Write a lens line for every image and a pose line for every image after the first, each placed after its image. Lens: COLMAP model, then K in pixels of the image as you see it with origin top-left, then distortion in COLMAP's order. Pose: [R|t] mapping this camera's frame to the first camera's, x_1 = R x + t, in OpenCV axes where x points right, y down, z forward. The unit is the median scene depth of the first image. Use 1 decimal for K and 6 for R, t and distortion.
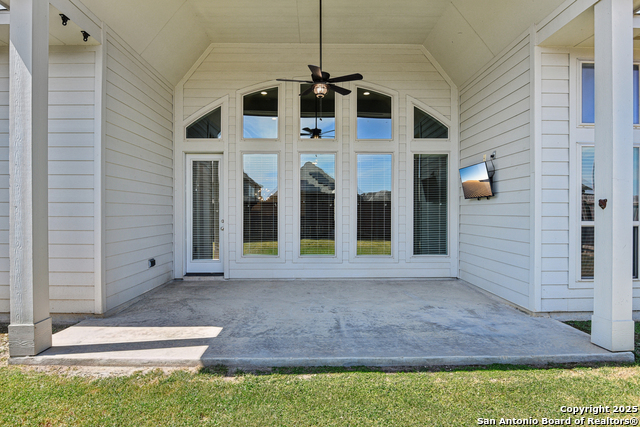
lens RADIAL K [[350.6, 0, 318.7], [0, 350.6, 214.4], [0, 0, 1]] dist [0.002271, 0.000146]
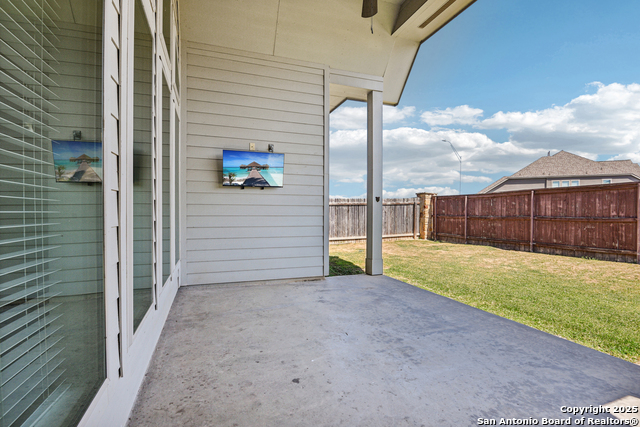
lens RADIAL K [[302.6, 0, 319.0], [0, 302.6, 212.4], [0, 0, 1]] dist [-0.014822, -0.001593]
pose [[-0.315801, -0.005055, 0.948812, -0.529000], [0.000943, 0.999984, 0.005641, 0.027672], [-0.948825, 0.002677, -0.315791, 1.504448]]
